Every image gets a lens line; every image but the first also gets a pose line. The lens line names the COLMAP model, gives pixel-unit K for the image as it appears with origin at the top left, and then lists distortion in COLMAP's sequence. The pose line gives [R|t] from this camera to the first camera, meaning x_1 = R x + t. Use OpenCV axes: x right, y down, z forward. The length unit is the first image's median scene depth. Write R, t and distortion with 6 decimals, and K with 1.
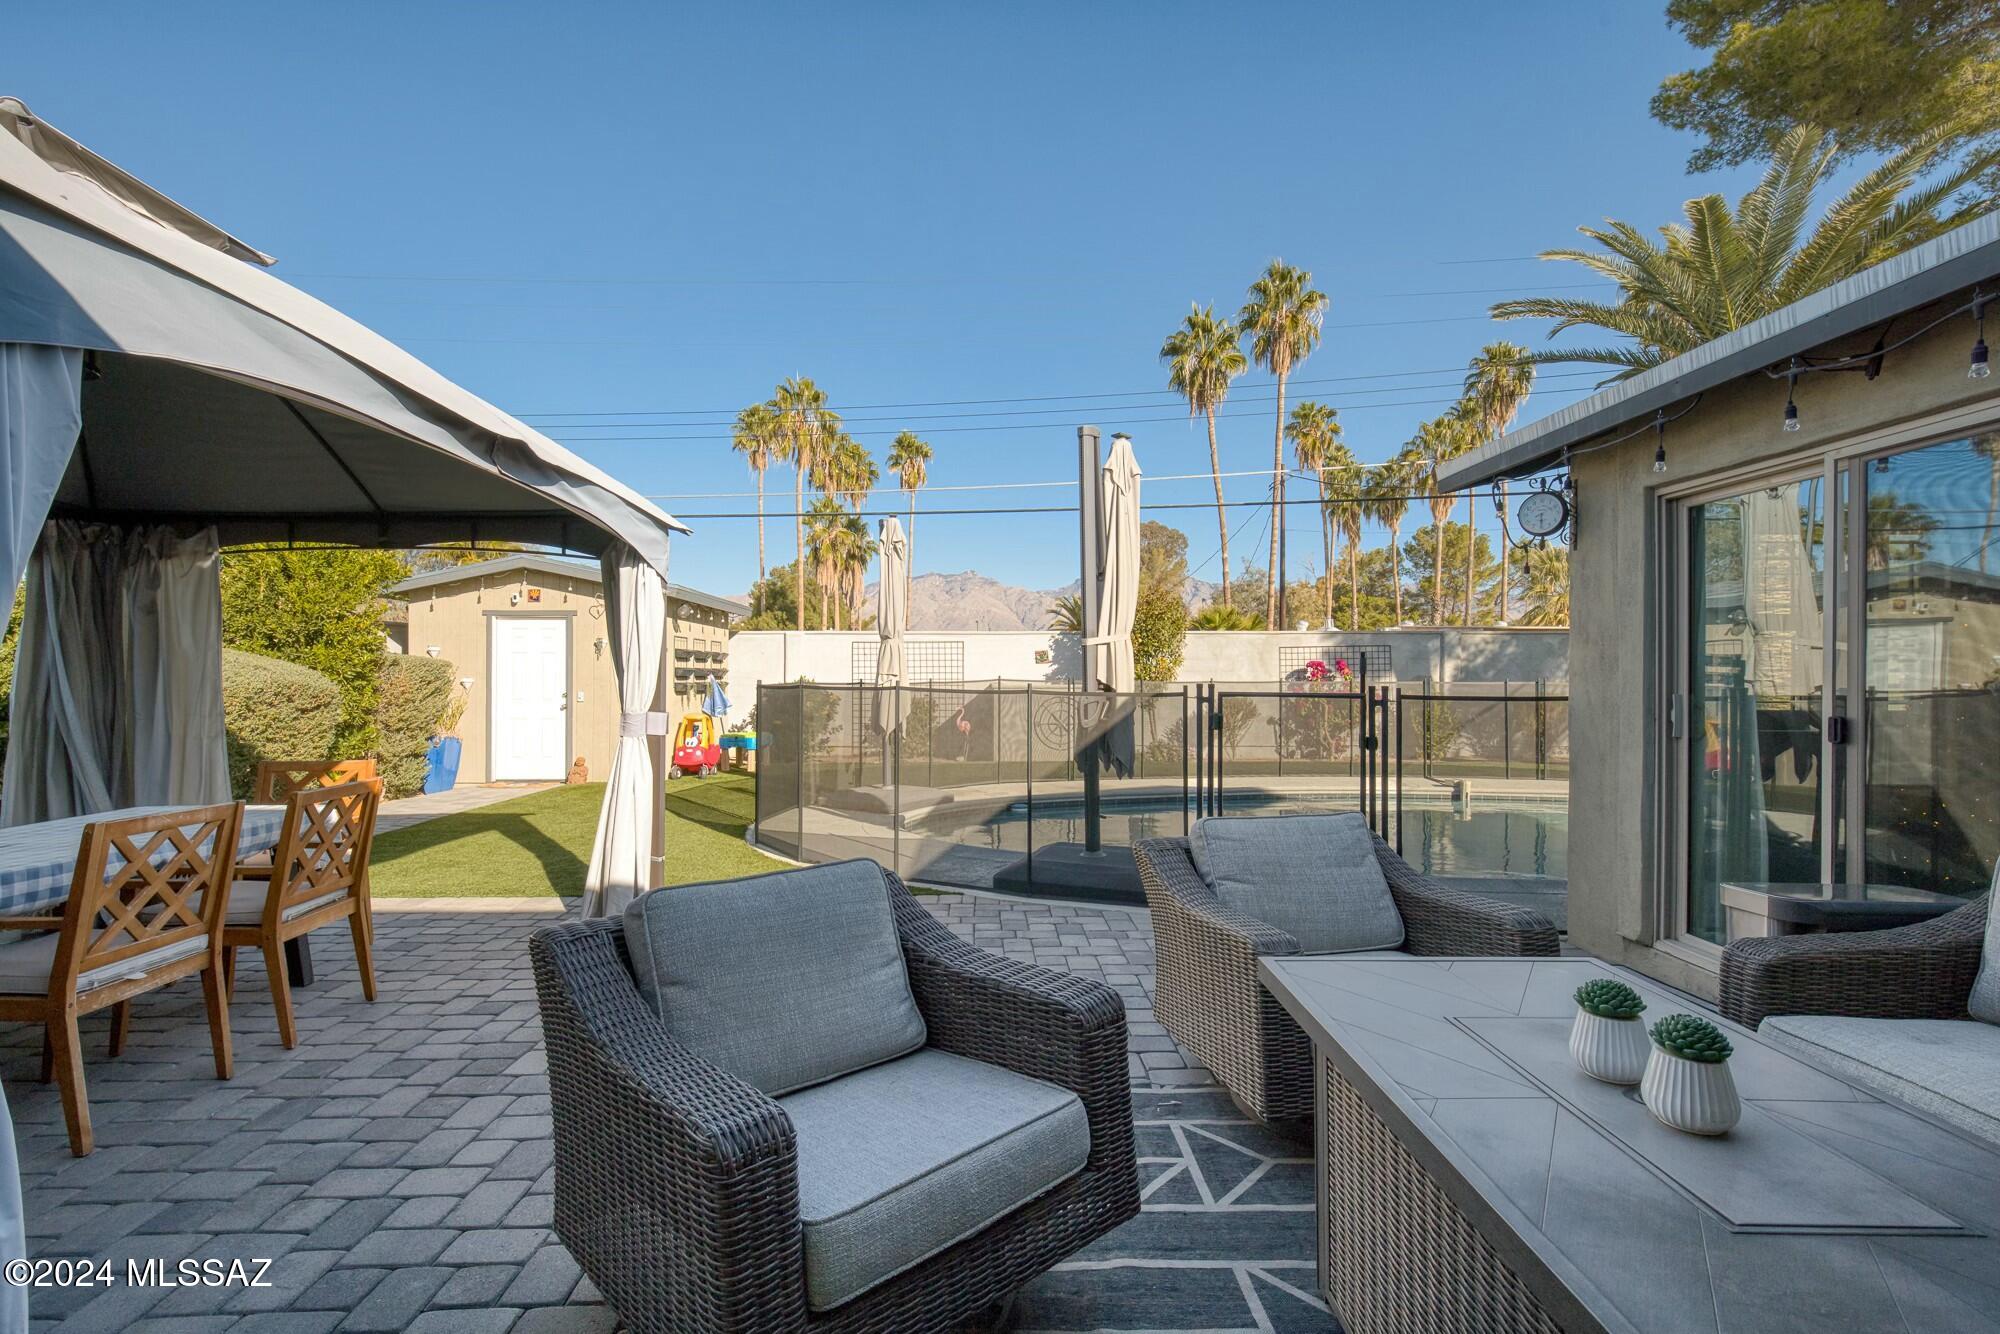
lens RADIAL K [[933.6, 0, 1004.4], [0, 933.6, 673.1], [0, 0, 1]] dist [0.007944, -0.001404]
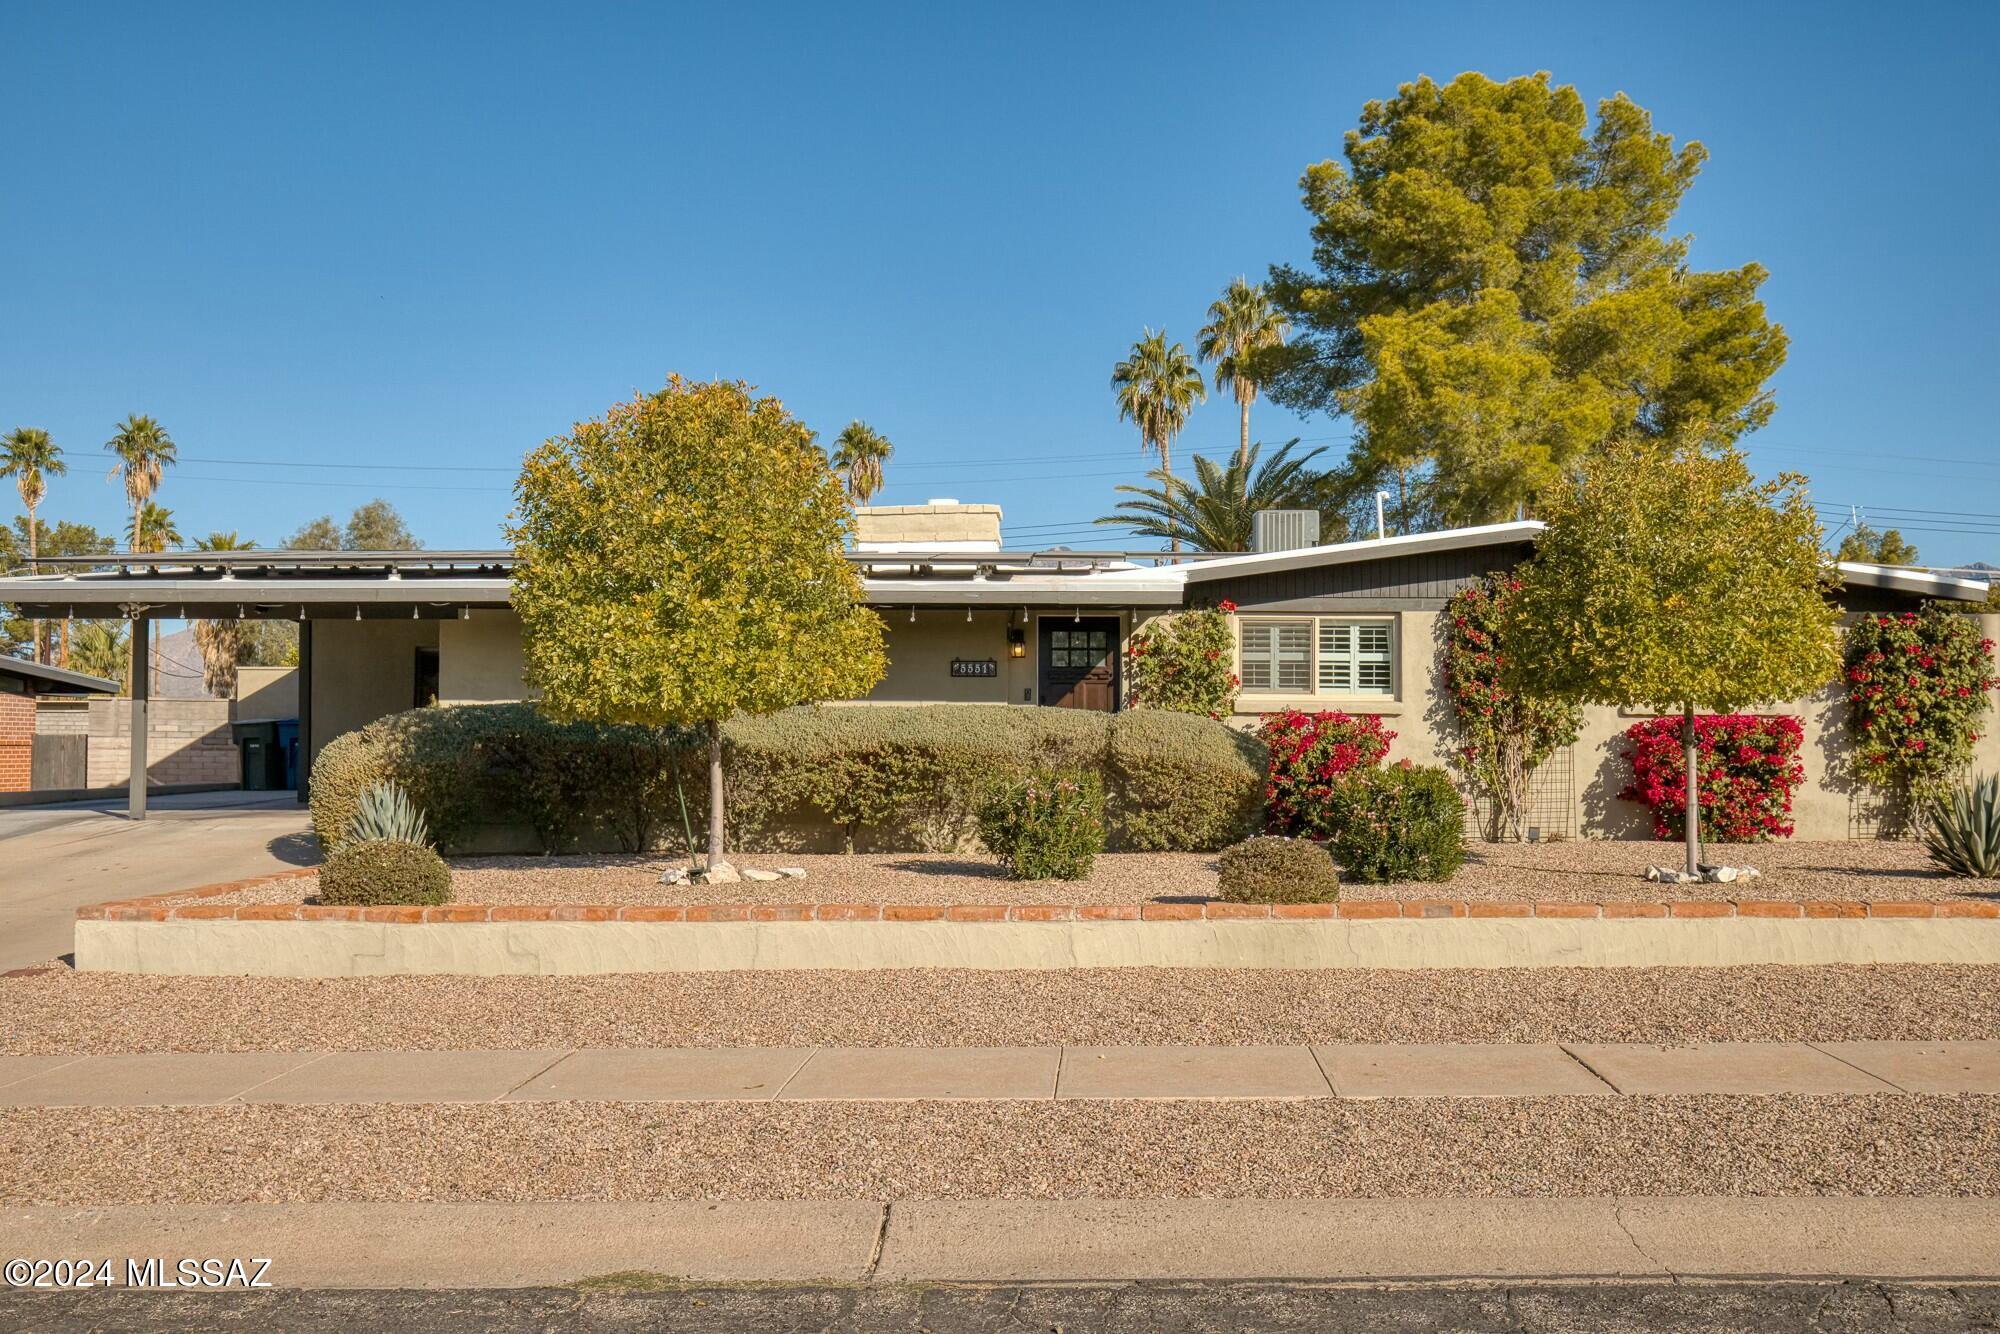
lens RADIAL K [[1885.3, 0, 1011.6], [0, 1885.3, 681.1], [0, 0, 1]] dist [0.020844, 0.000000]
pose [[0.997472, 0.004193, -0.070937, 0.485121], [-0.006762, 0.999328, -0.036023, 0.036064], [0.070739, 0.036411, 0.996830, -1.950381]]
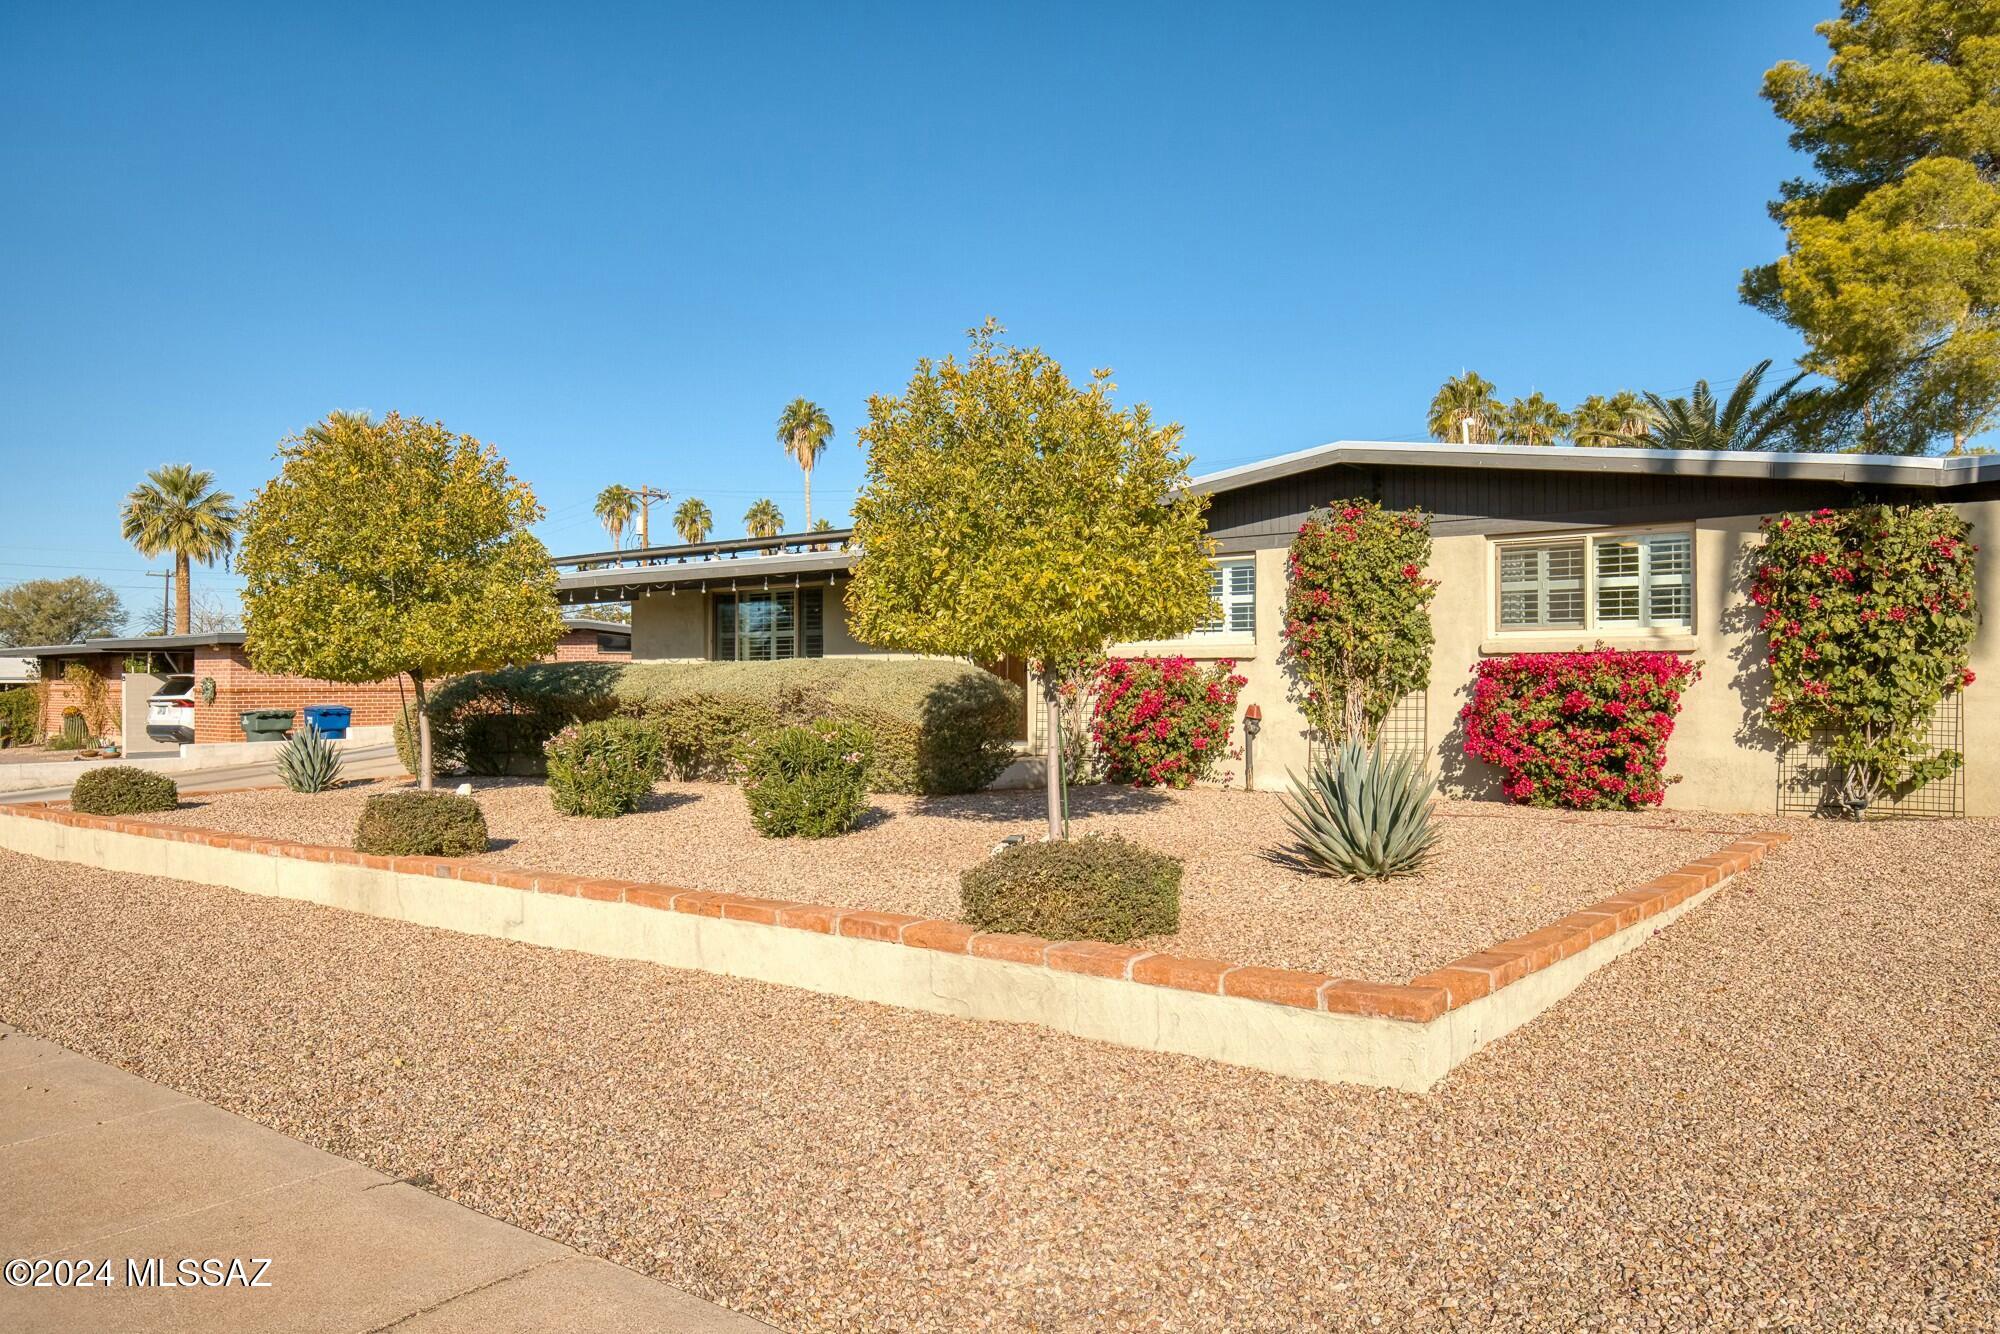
lens RADIAL K [[1369.1, 0, 1001.0], [0, 1369.1, 669.0], [0, 0, 1]] dist [0.051439, 0.001809]
pose [[0.788679, -0.006974, -0.614765, 1.061095], [0.010101, 0.999948, 0.001615, 0.015216], [0.614722, -0.007484, 0.788708, -1.466444]]
